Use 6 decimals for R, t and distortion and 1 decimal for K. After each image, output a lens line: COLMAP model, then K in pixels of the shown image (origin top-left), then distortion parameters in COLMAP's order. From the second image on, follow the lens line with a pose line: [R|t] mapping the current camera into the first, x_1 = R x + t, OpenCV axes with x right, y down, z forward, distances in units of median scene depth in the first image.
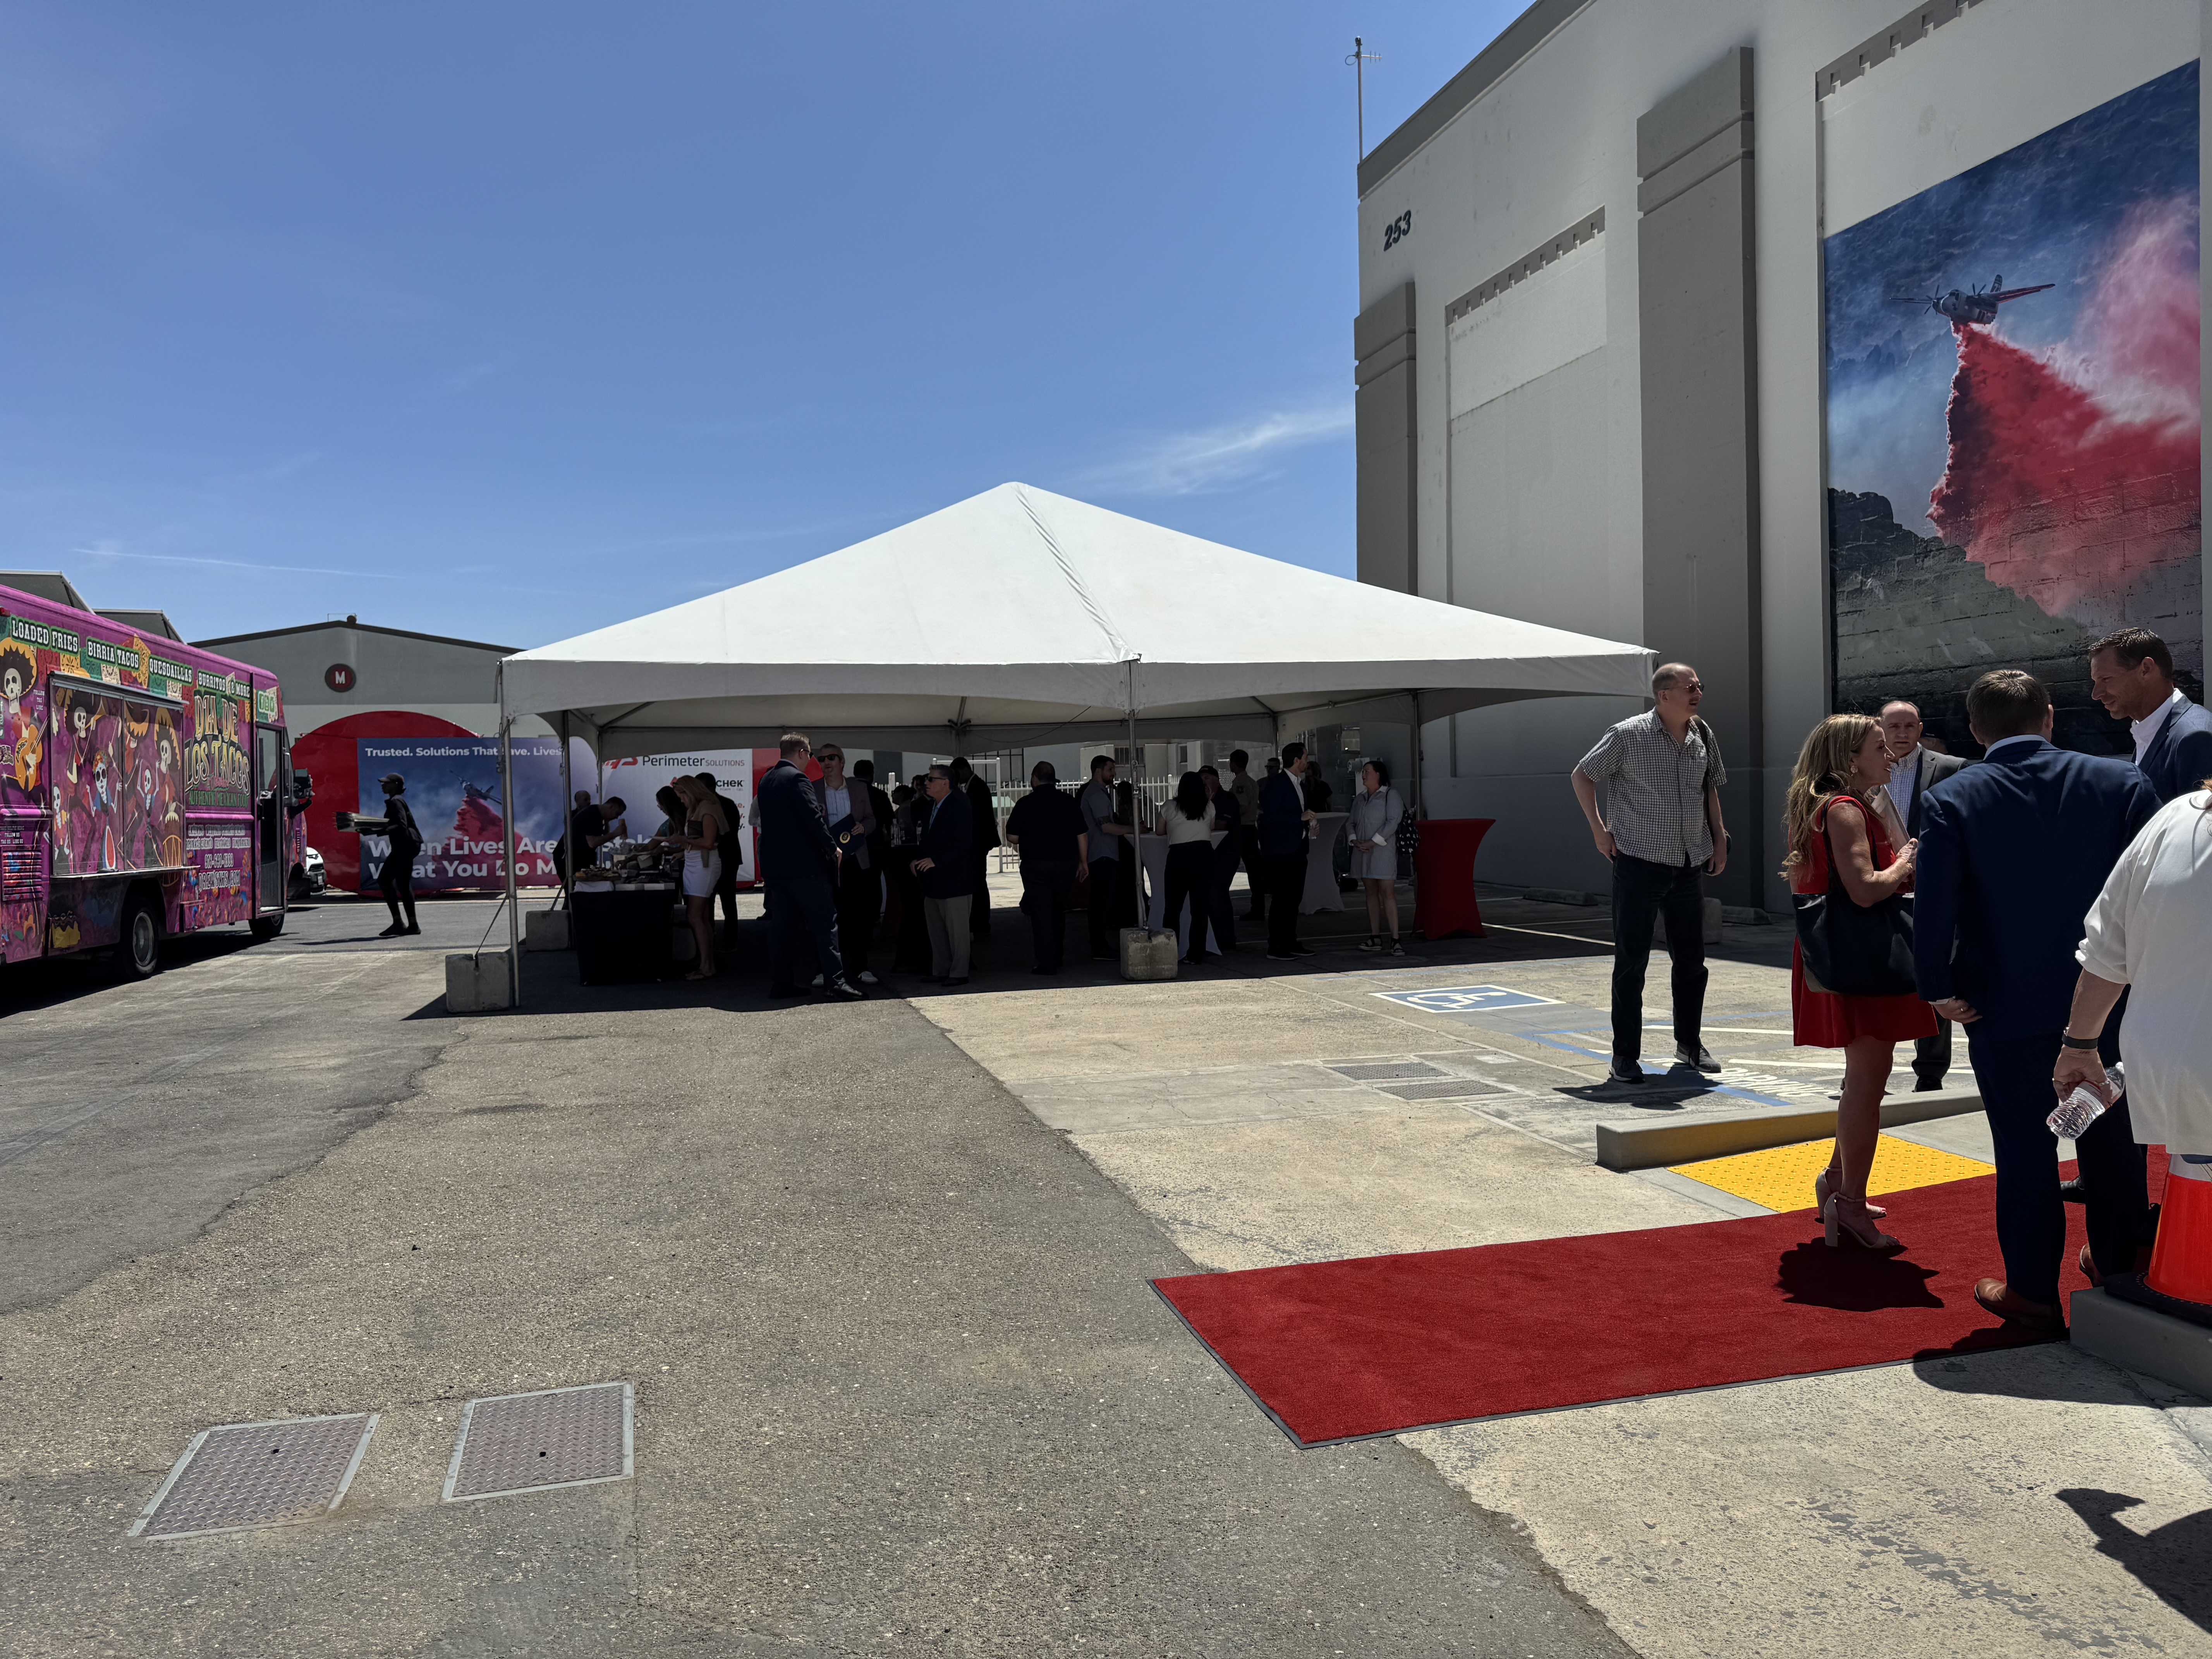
lens RADIAL K [[1563.8, 0, 1091.5], [0, 1563.8, 833.6], [0, 0, 1]] dist [0.031766, -0.034961]
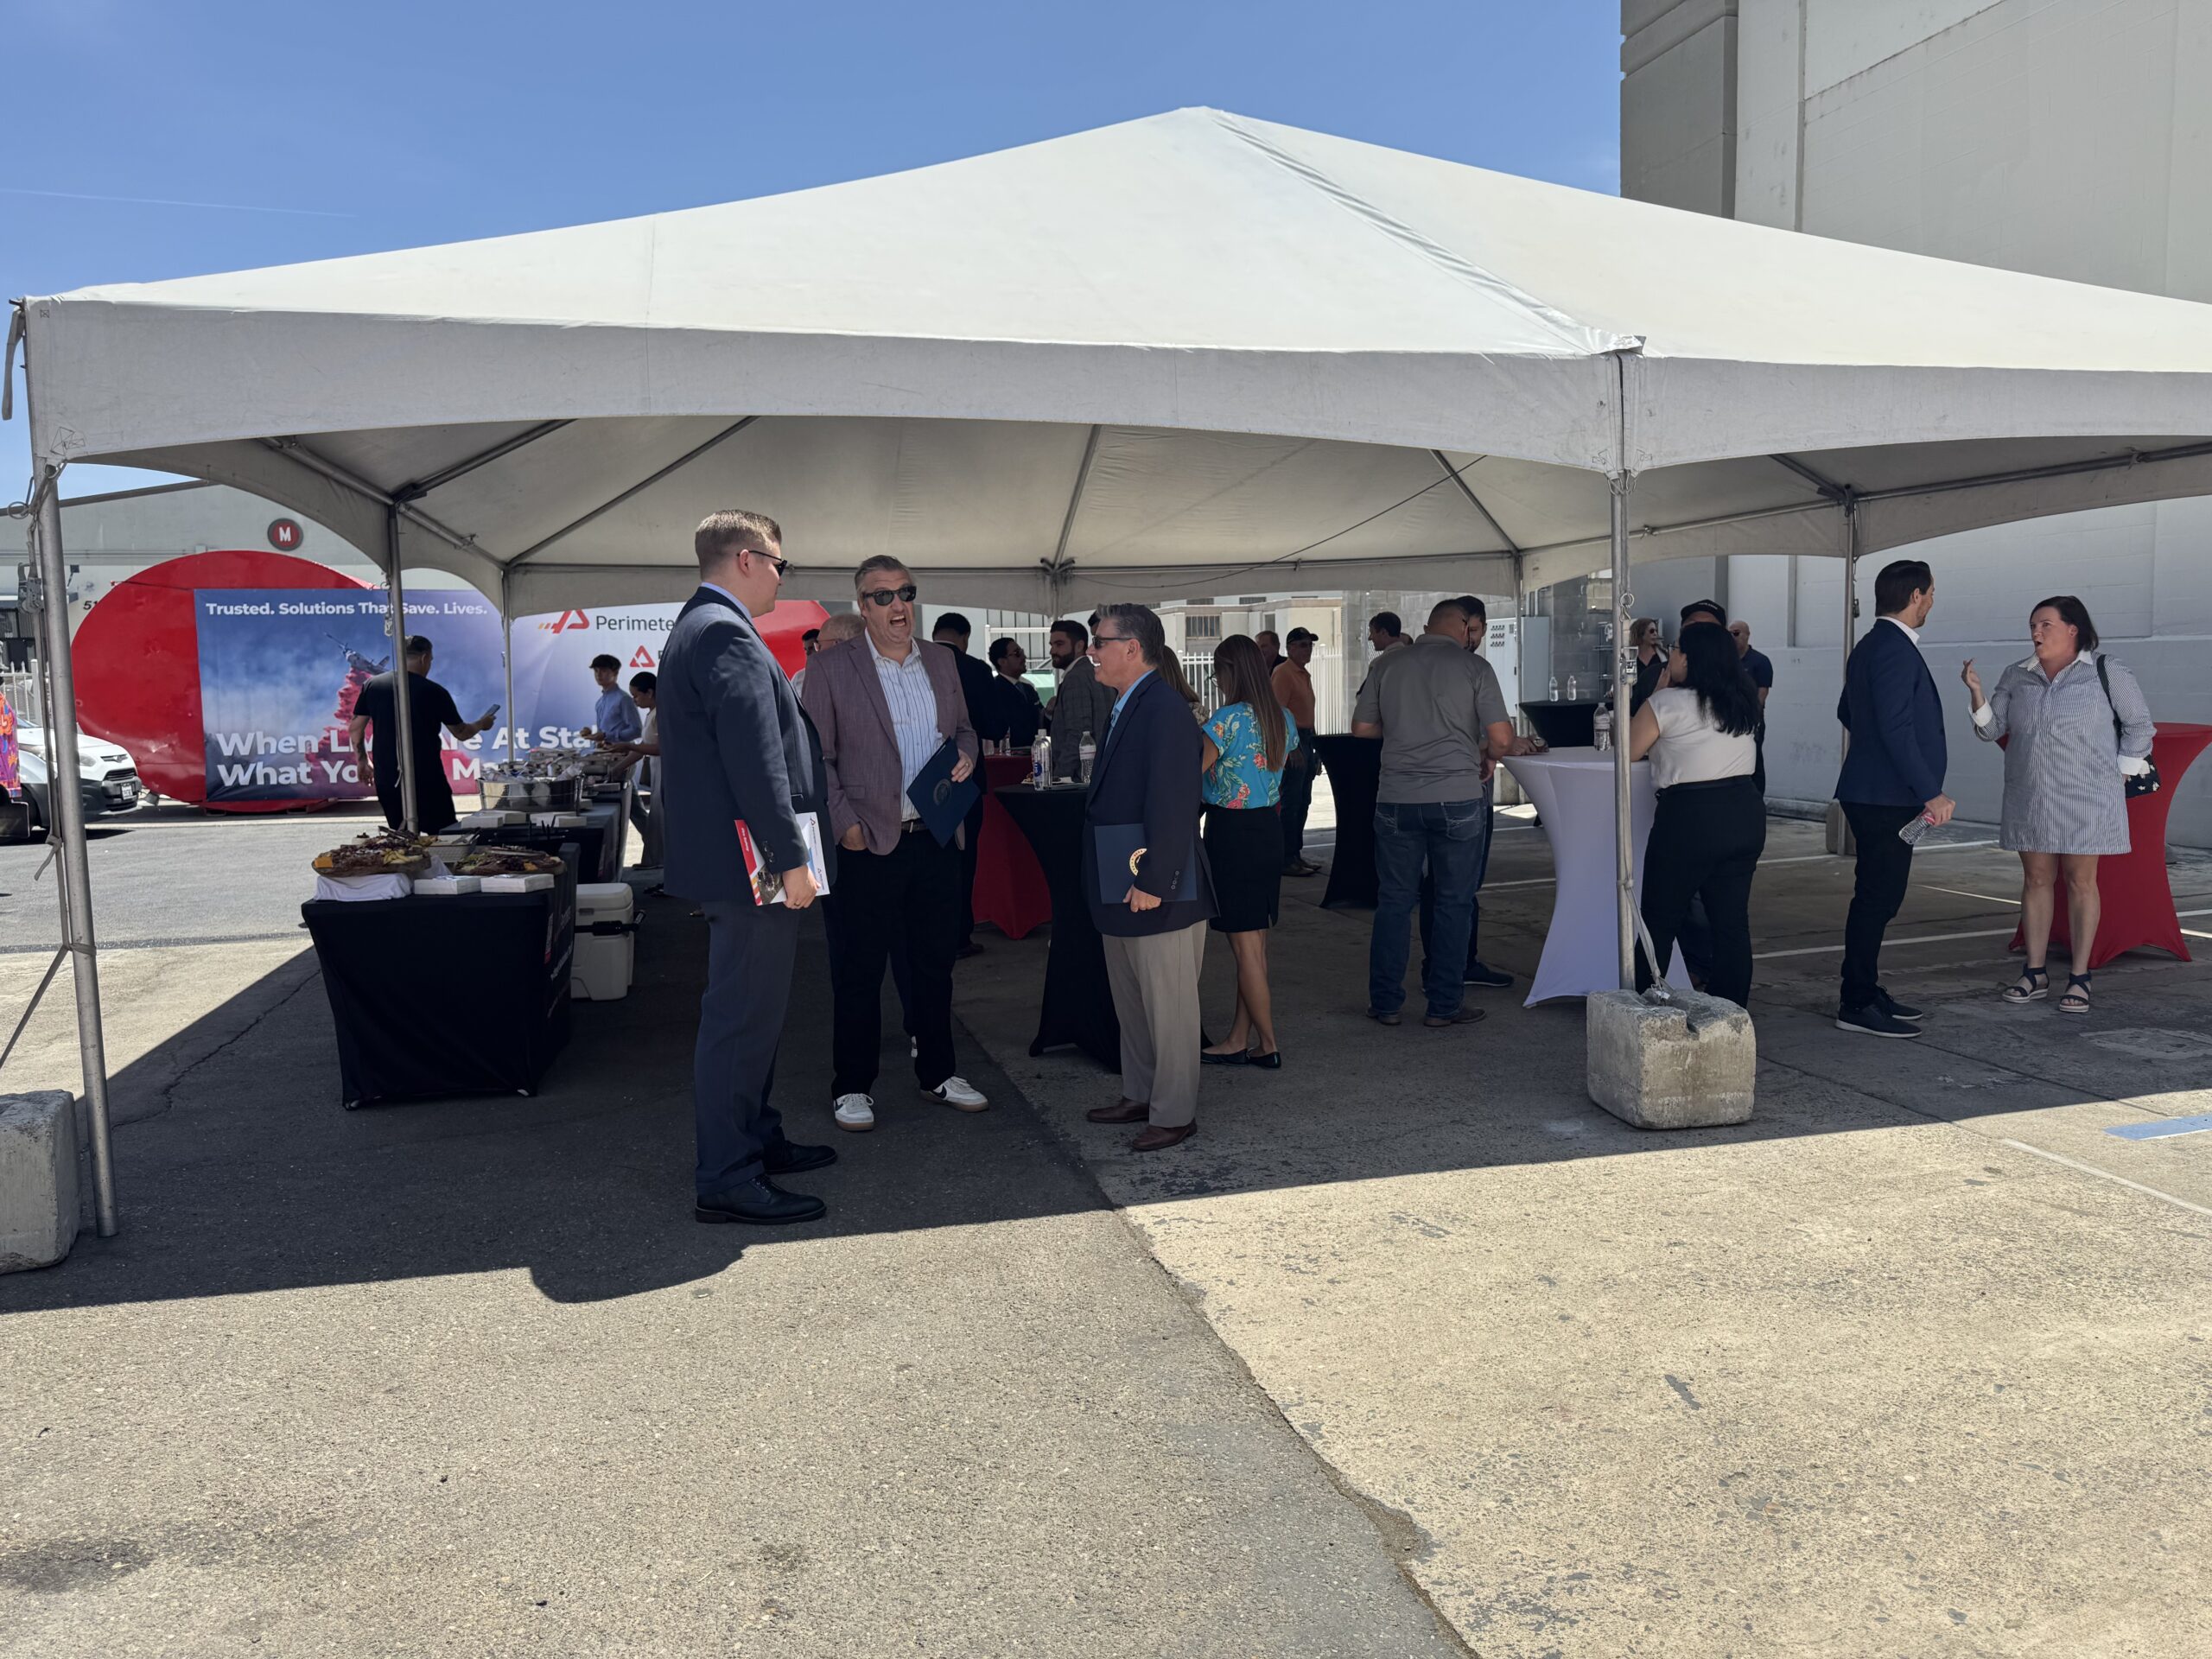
lens RADIAL K [[1563.8, 0, 1095.7], [0, 1563.8, 807.5], [0, 0, 1]] dist [0.031766, -0.034961]
pose [[0.999991, 0.003718, -0.001826, -0.109025], [-0.003598, 0.998081, 0.061814, -0.014240], [0.002052, -0.061807, 0.998086, 0.544505]]
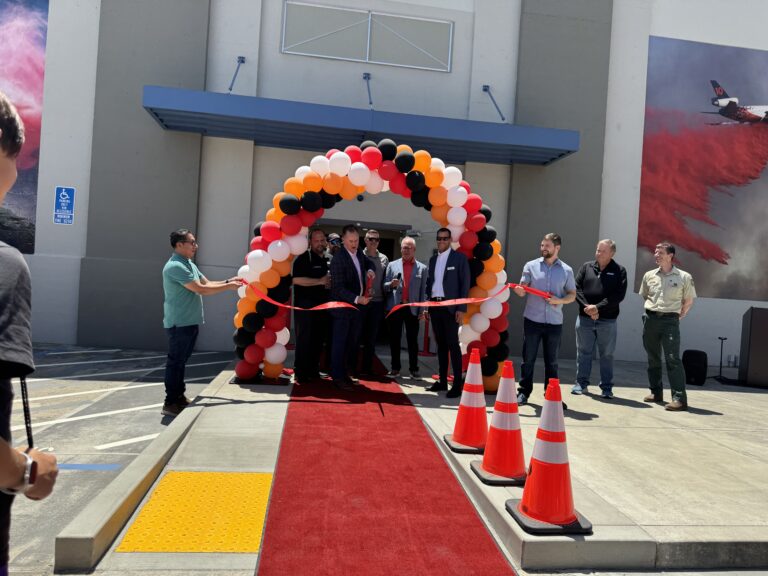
lens RADIAL K [[542.9, 0, 379.0], [0, 542.9, 292.7], [0, 0, 1]] dist [0.031766, -0.034961]
pose [[0.133177, 0.033443, 0.990528, -0.015469], [-0.036696, 0.998912, -0.028792, 0.007730], [-0.990413, -0.032514, 0.134260, 0.337009]]
